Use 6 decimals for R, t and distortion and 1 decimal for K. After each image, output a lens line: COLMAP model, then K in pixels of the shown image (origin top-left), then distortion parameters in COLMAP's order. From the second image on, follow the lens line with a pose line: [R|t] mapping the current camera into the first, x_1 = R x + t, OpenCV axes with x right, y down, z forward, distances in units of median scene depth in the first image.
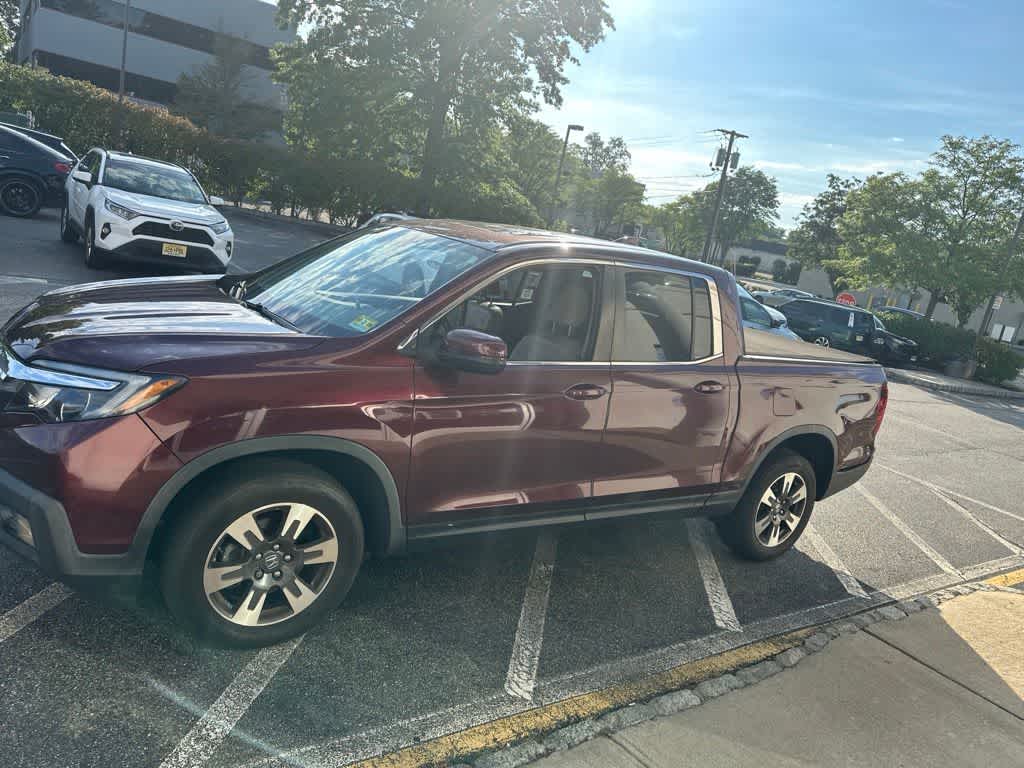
lens RADIAL K [[717.4, 0, 528.2], [0, 717.4, 383.0], [0, 0, 1]] dist [0.010546, -0.030773]
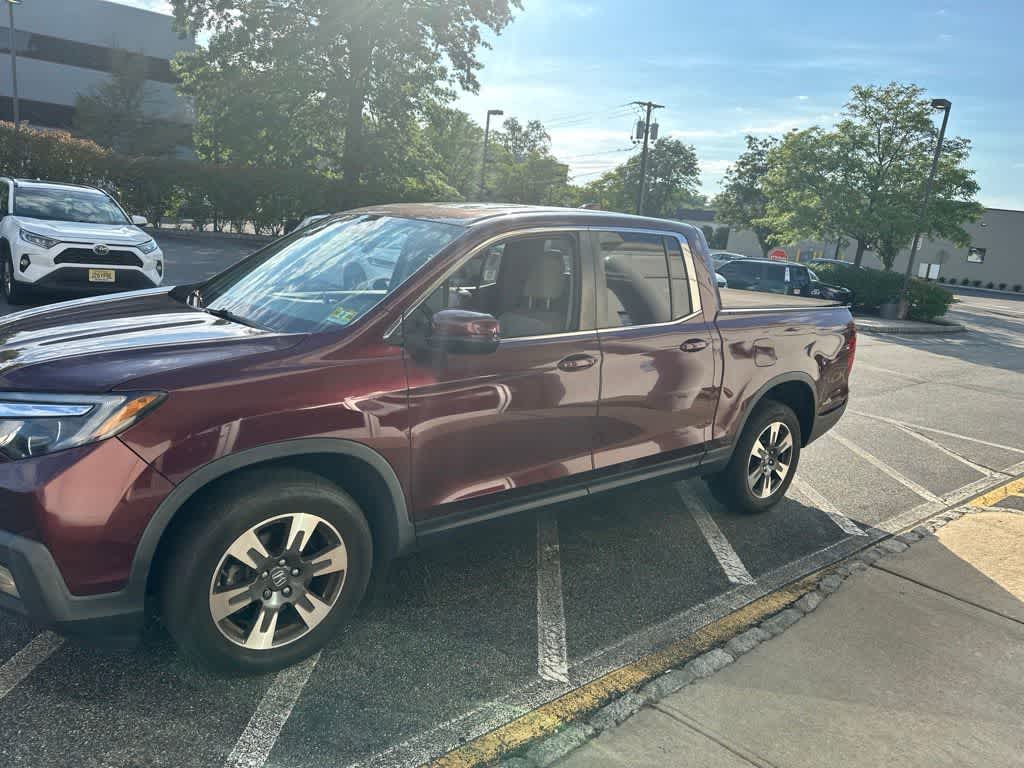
lens RADIAL K [[717.4, 0, 528.2], [0, 717.4, 383.0], [0, 0, 1]] dist [0.010546, -0.030773]
pose [[0.990171, -0.120019, 0.071808, -0.050190], [0.118899, 0.992711, 0.019696, 0.011271], [-0.073649, -0.010965, 0.997224, 0.030875]]
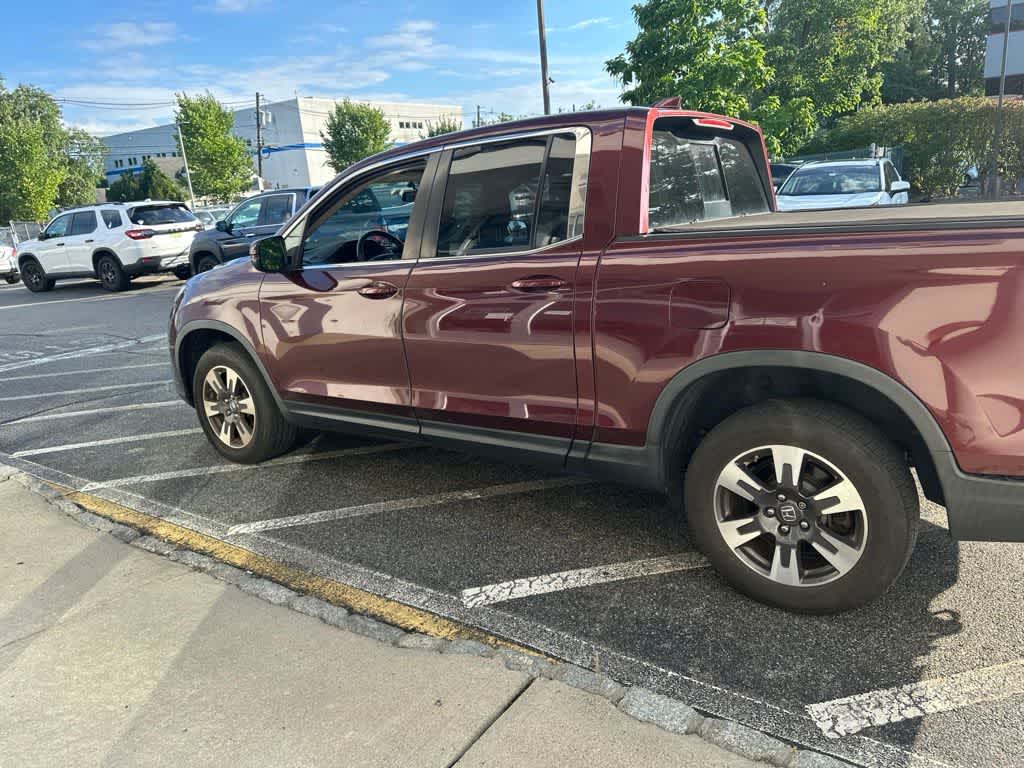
lens RADIAL K [[727.9, 0, 516.0], [0, 727.9, 379.5], [0, 0, 1]] dist [-0.000733, -0.005189]
pose [[0.337144, 0.019061, -0.941260, 0.933769], [-0.071979, 0.997391, -0.005584, 0.109412], [0.938697, 0.069633, 0.337637, 0.731493]]
